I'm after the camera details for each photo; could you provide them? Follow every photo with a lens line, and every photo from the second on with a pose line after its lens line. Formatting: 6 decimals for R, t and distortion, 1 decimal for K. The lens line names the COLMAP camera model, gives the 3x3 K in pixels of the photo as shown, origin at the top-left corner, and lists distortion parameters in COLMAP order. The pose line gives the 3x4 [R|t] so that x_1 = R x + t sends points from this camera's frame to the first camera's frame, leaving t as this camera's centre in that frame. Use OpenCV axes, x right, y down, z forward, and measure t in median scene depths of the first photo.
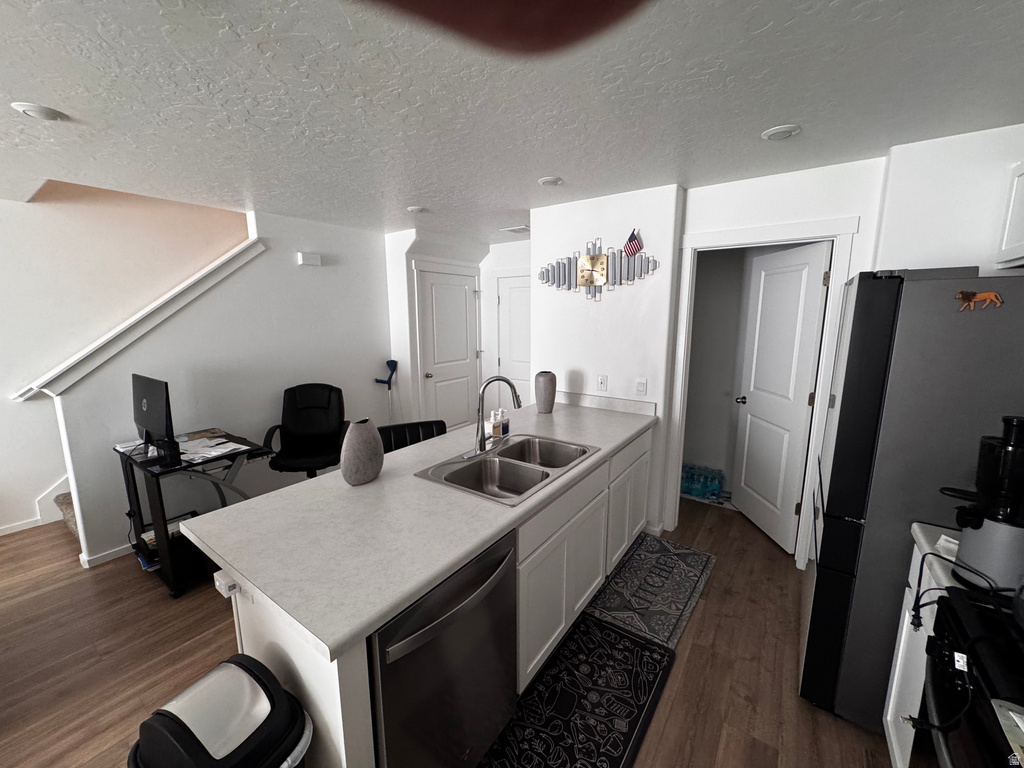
lens RADIAL K [[407.8, 0, 514.1], [0, 407.8, 380.0], [0, 0, 1]] dist [-0.000784, 0.000333]
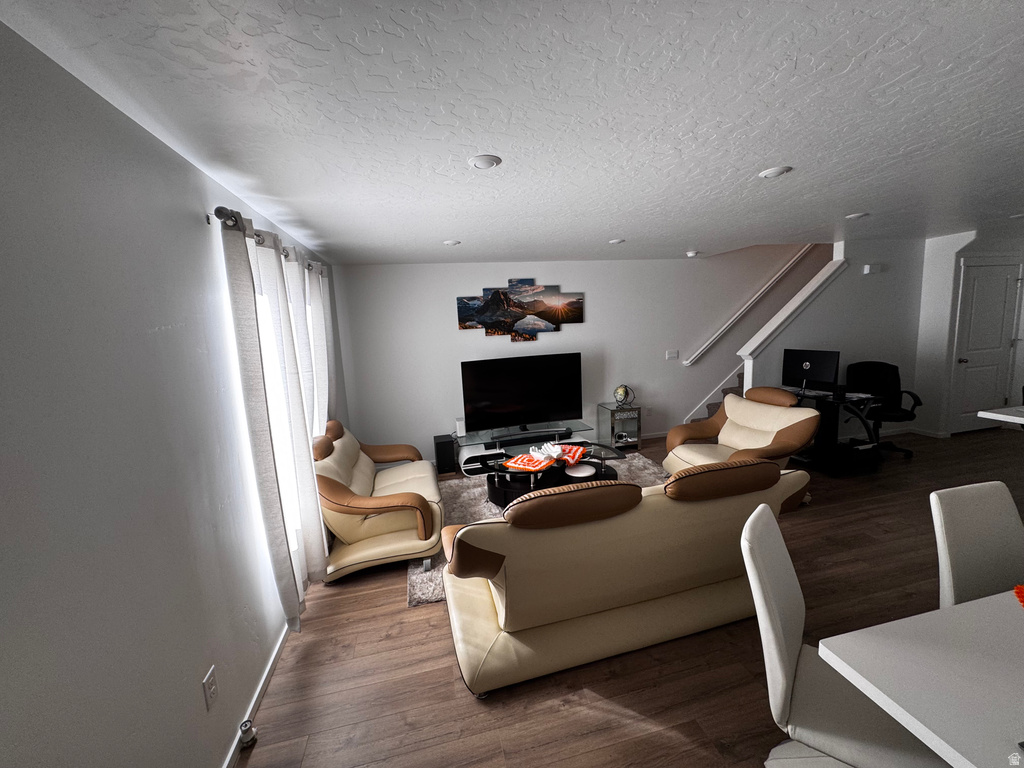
lens RADIAL K [[407.8, 0, 511.0], [0, 407.8, 384.3], [0, 0, 1]] dist [-0.000784, 0.000333]
pose [[0.751216, 0.057833, -0.657518, -0.755456], [-0.055832, 0.998152, 0.024006, 0.178348], [0.657691, 0.018677, 0.753056, -1.203493]]
